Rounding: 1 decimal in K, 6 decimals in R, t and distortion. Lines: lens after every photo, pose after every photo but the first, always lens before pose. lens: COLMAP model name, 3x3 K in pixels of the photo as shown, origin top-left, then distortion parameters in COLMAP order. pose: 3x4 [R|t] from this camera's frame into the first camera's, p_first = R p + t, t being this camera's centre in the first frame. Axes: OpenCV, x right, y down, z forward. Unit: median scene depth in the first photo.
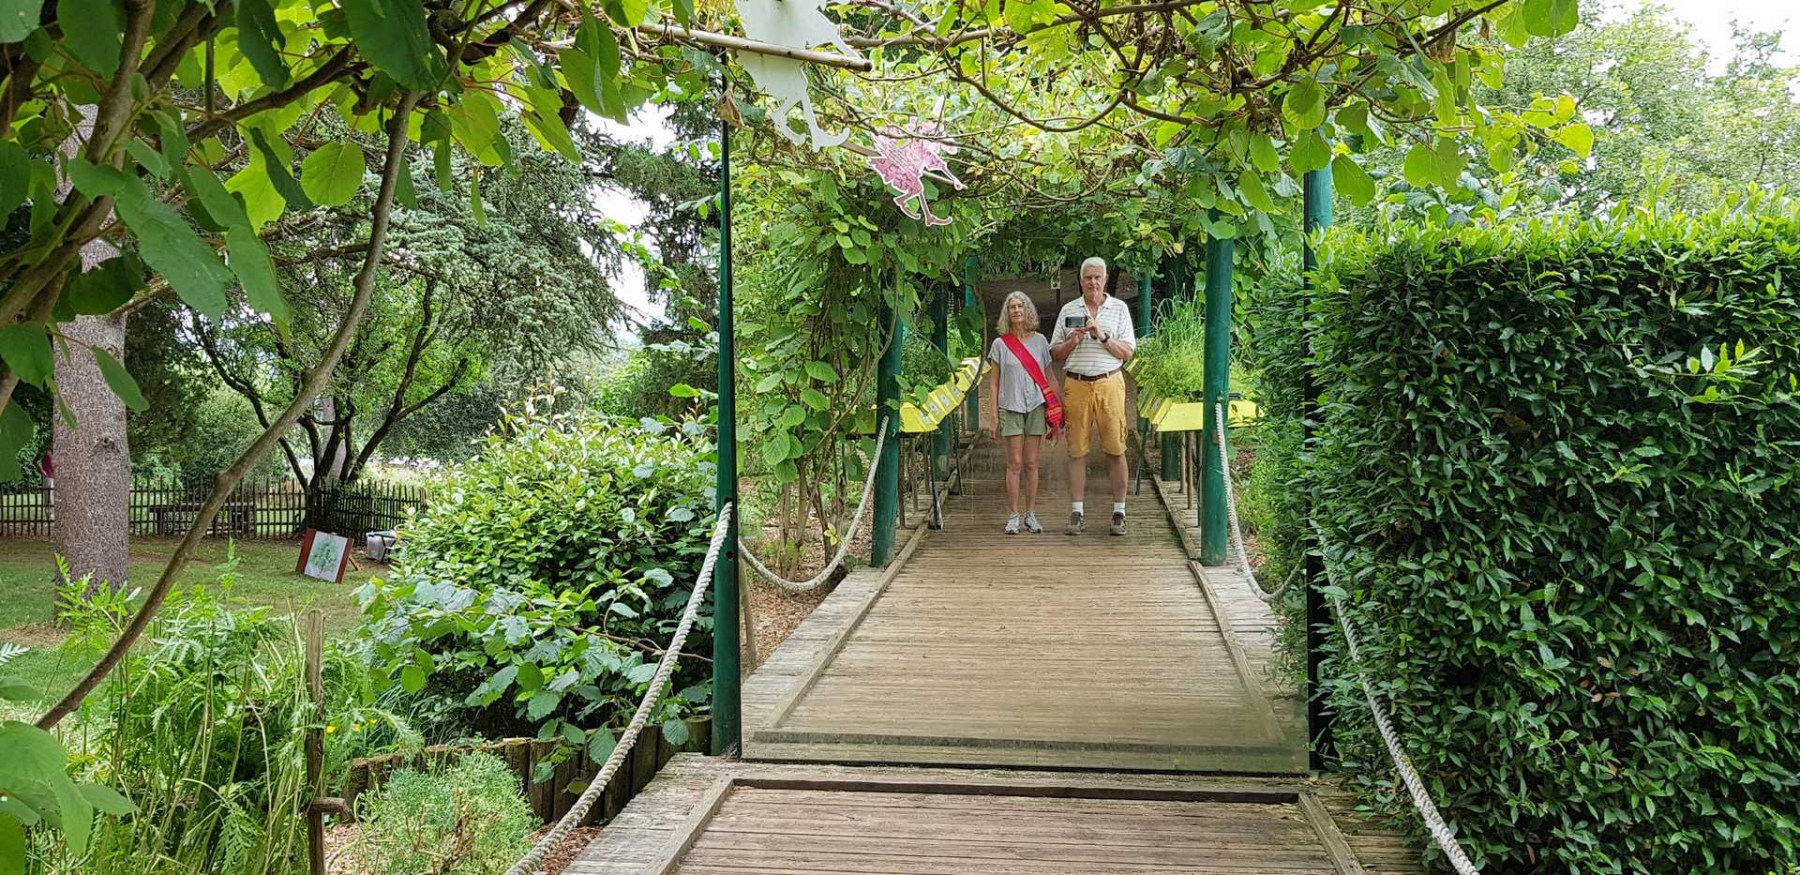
lens RADIAL K [[1321.7, 0, 884.7], [0, 1321.7, 388.6], [0, 0, 1]] dist [0.101275, -0.184968]
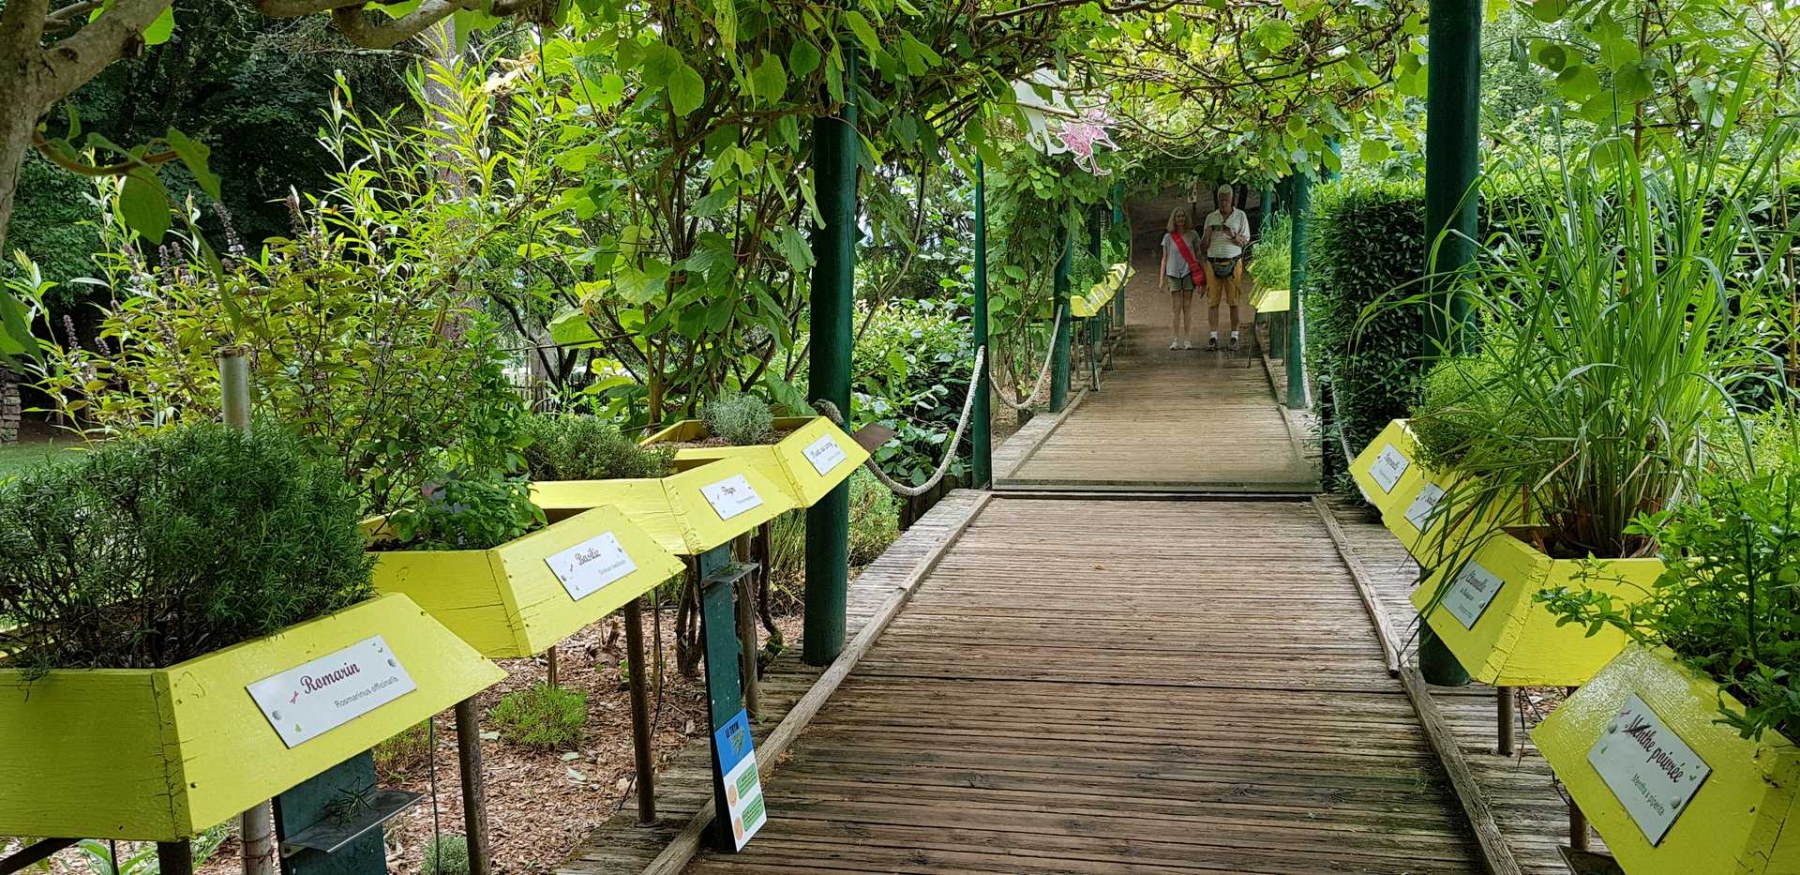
lens RADIAL K [[1360.2, 0, 857.3], [0, 1360.2, 376.8], [0, 0, 1]] dist [0.105427, -0.196166]
pose [[0.992683, -0.006447, -0.120581, -0.090452], [0.012836, 0.998550, 0.052286, 0.044747], [0.120069, -0.053452, 0.991326, -1.091476]]
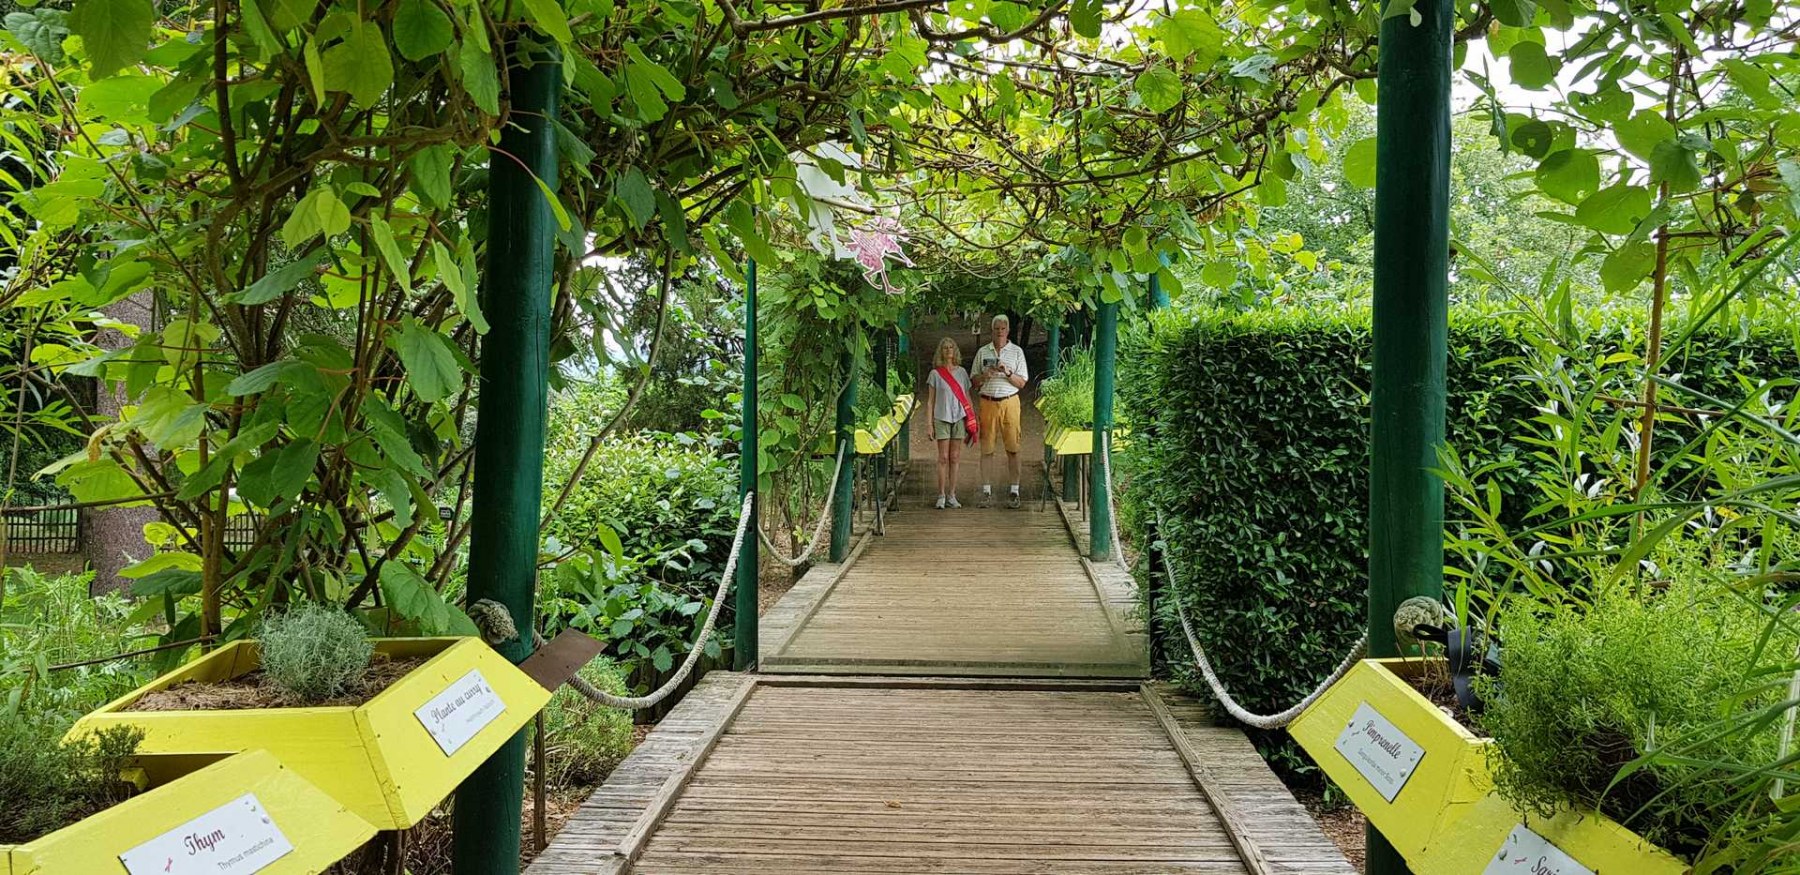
lens RADIAL K [[1321.7, 0, 884.7], [0, 1321.7, 388.6], [0, 0, 1]] dist [0.101275, -0.184968]
pose [[0.997941, 0.013947, 0.062597, -0.089436], [-0.012098, 0.999482, -0.029833, 0.023216], [-0.062981, 0.029014, 0.997593, -0.577472]]
